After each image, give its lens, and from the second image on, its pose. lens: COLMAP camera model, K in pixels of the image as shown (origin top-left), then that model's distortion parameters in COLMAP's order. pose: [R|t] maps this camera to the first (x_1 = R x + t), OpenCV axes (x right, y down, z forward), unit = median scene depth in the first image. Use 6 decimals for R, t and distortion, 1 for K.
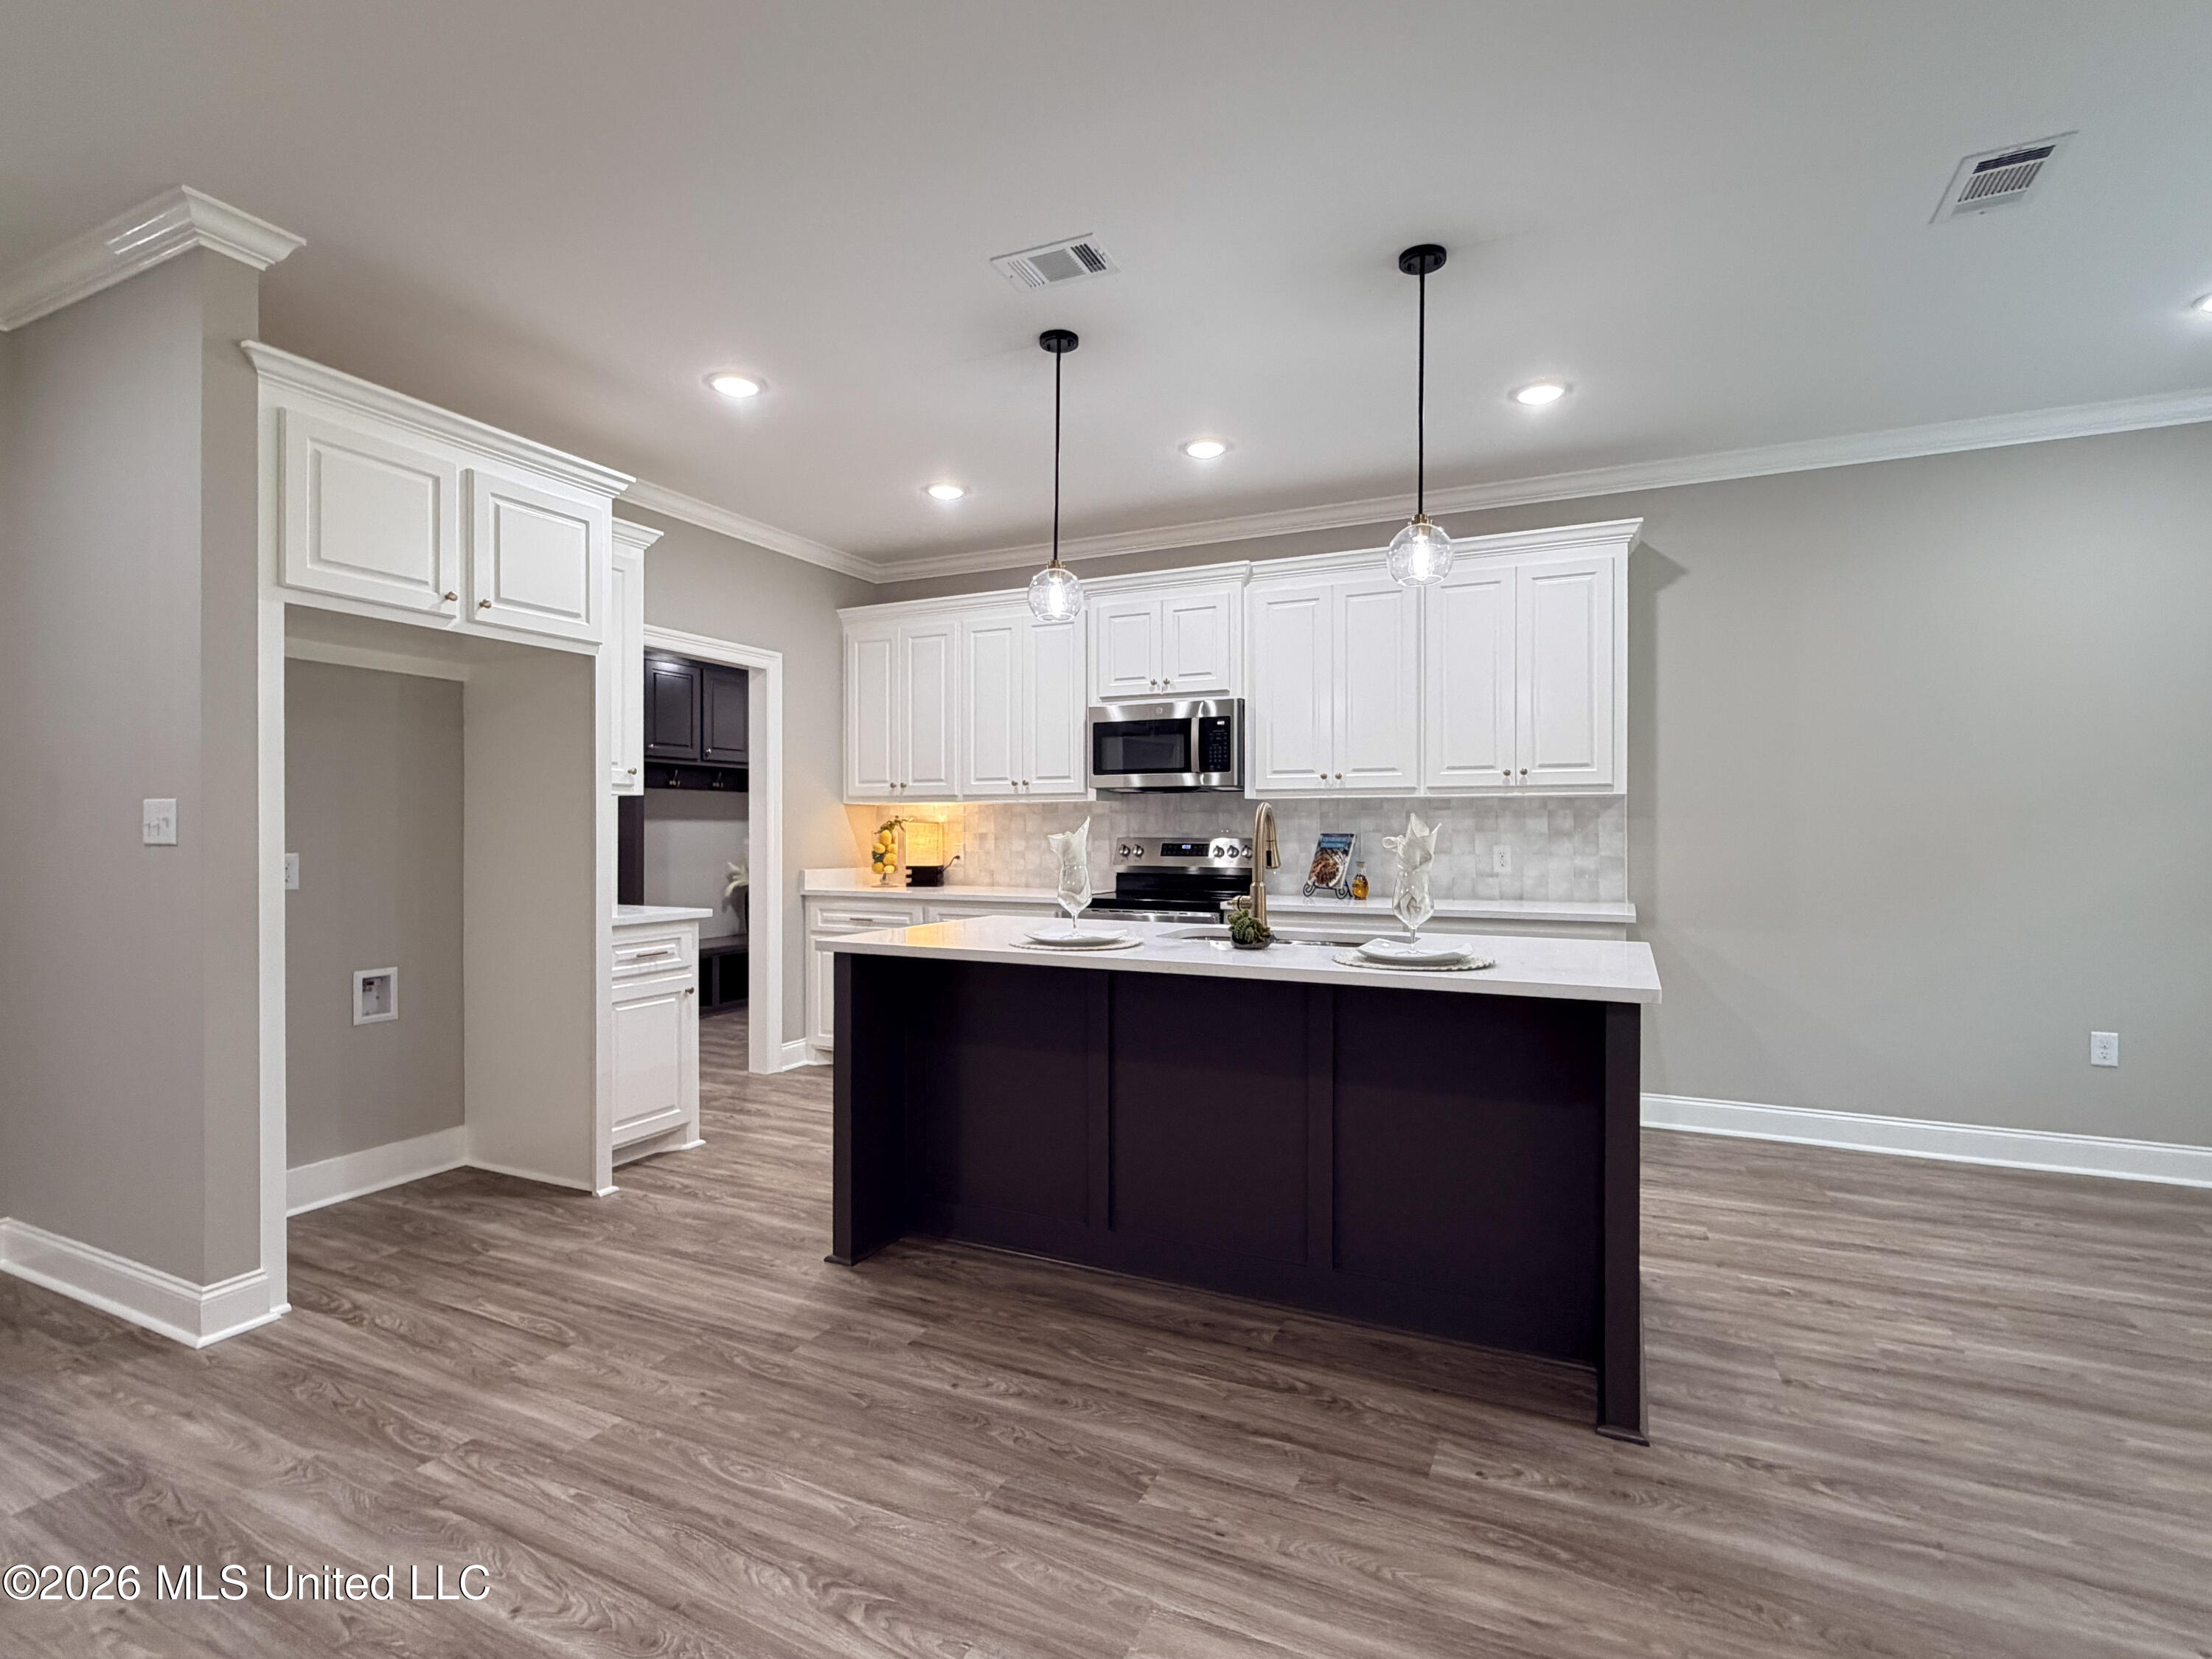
lens RADIAL K [[1085.4, 0, 1109.5], [0, 1085.4, 837.9], [0, 0, 1]] dist [-0.002604, -0.001906]
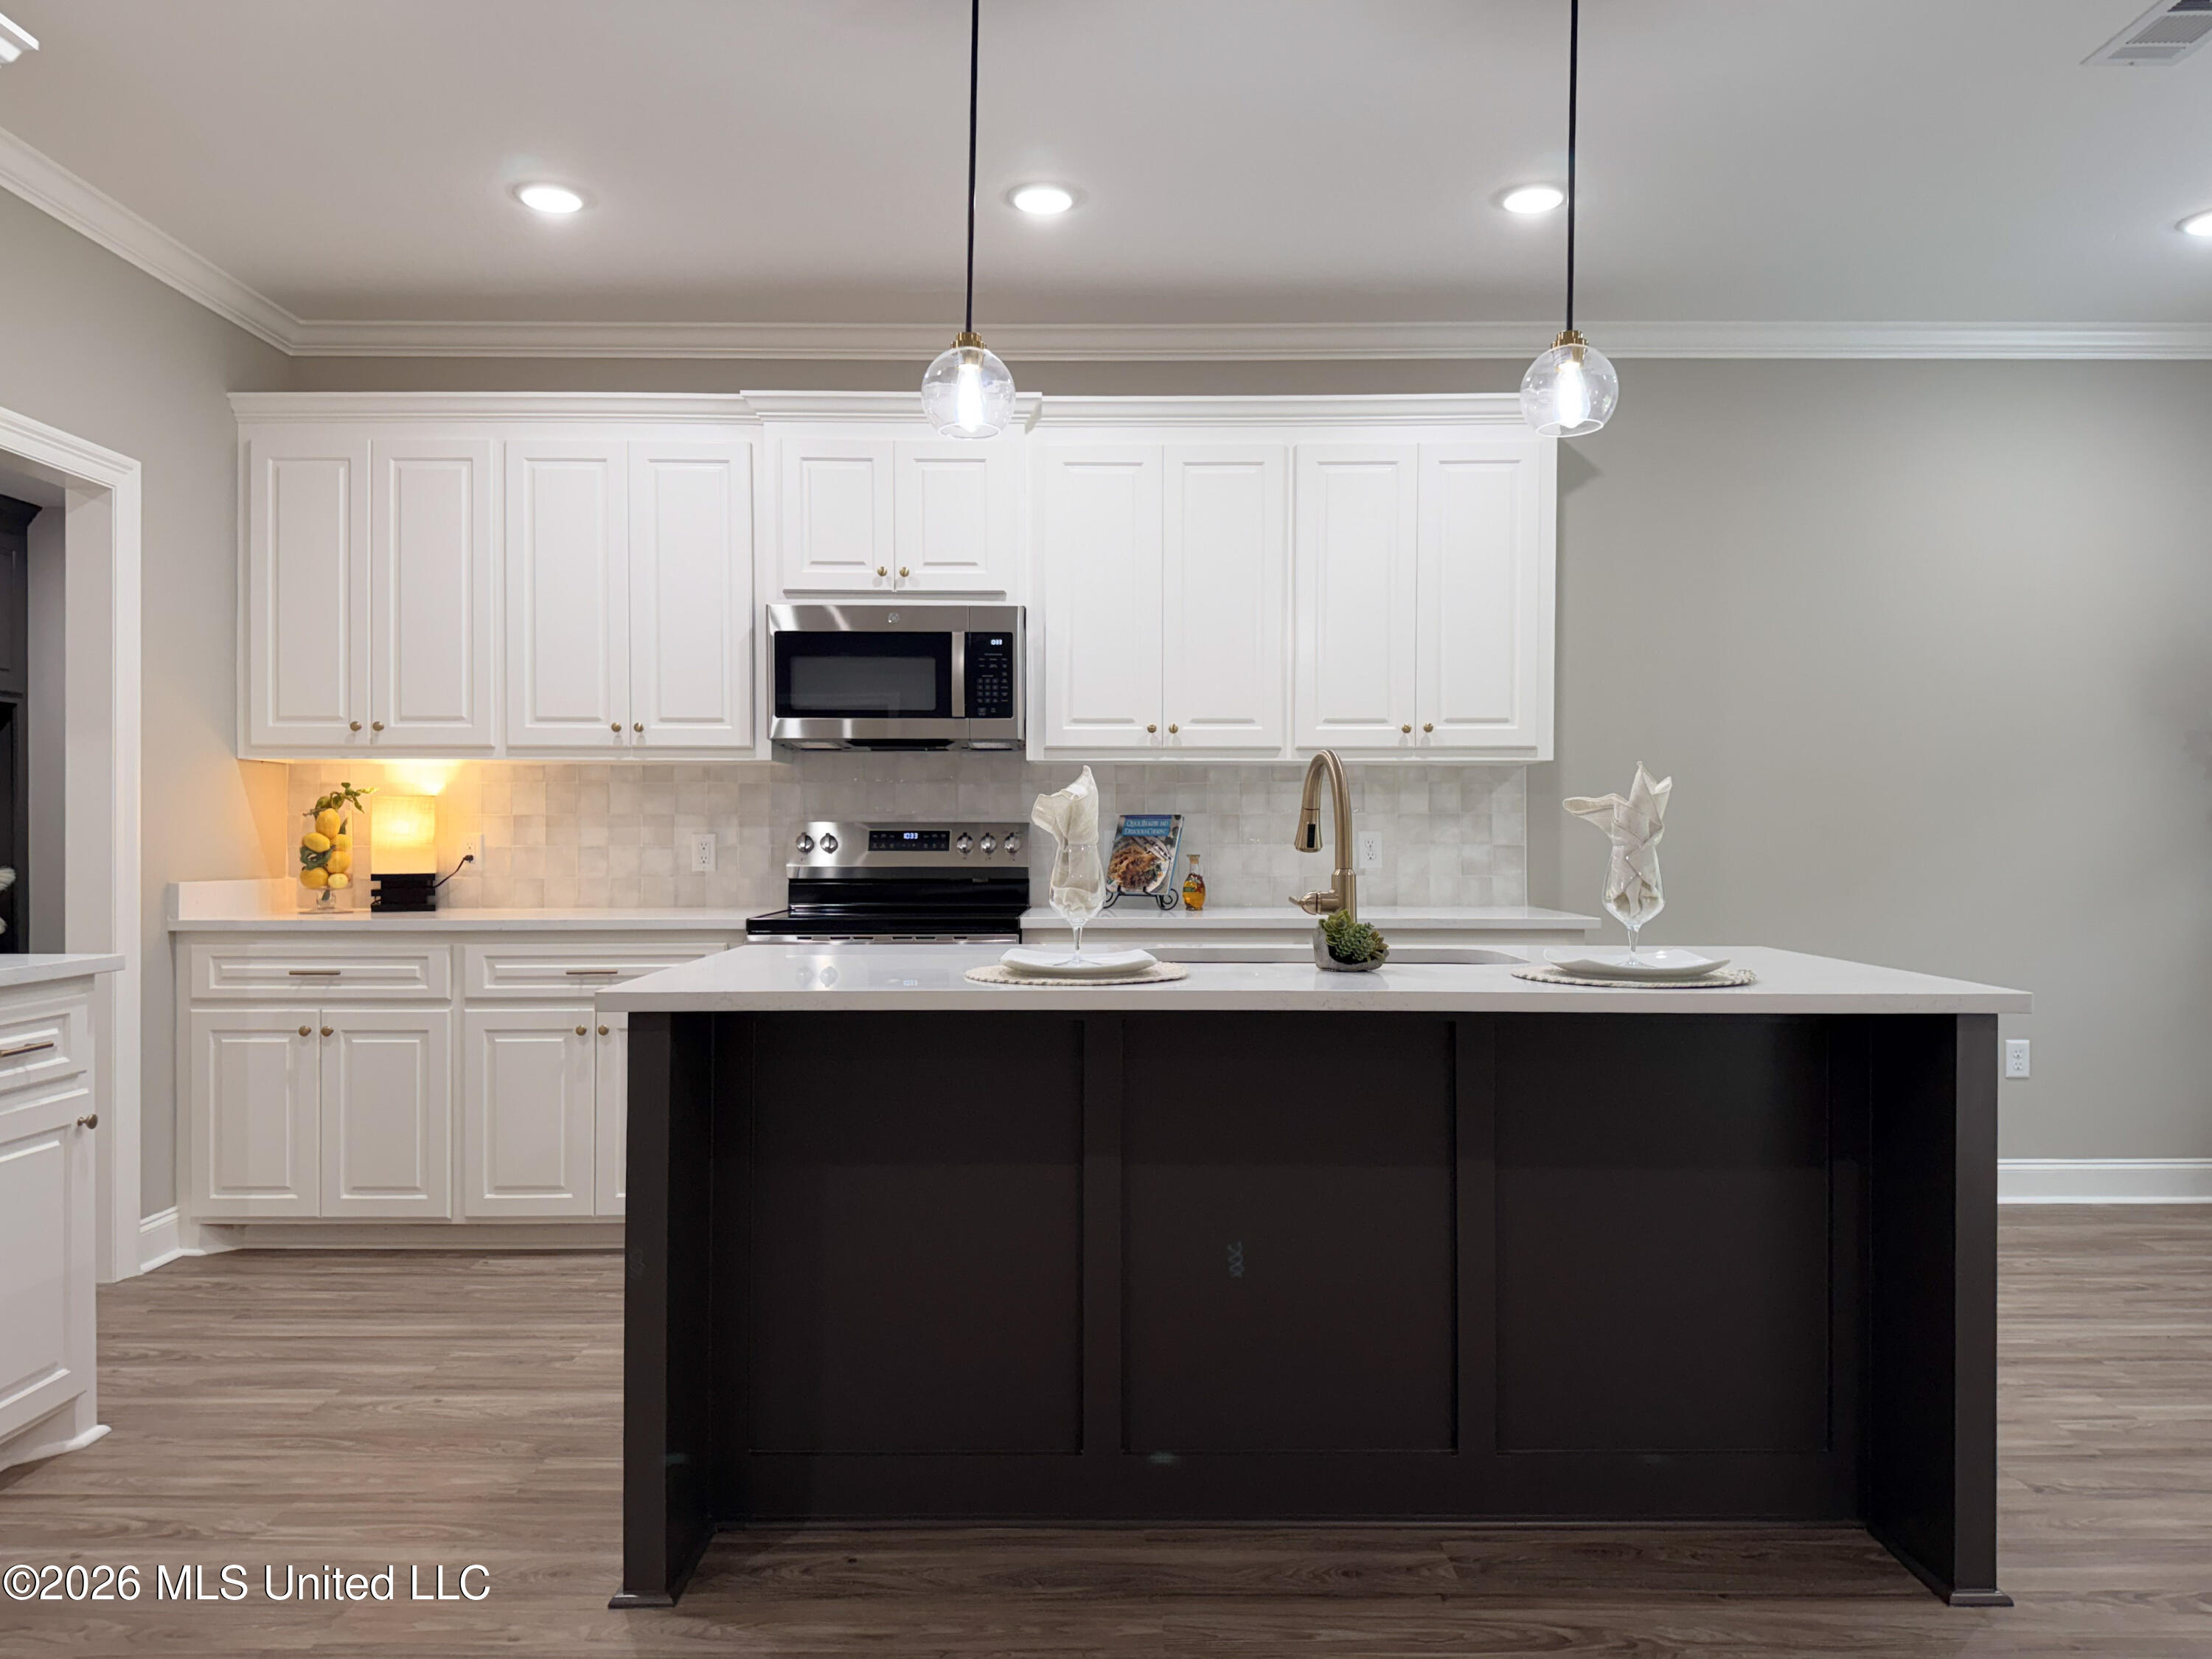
lens RADIAL K [[1575.6, 0, 1106.1], [0, 1575.6, 841.3], [0, 0, 1]] dist [0.021860, -0.029384]
pose [[0.895601, -0.001331, 0.444857, -0.256971], [0.003743, 0.999983, -0.004542, 0.017426], [-0.444843, 0.005733, 0.895590, 0.140848]]
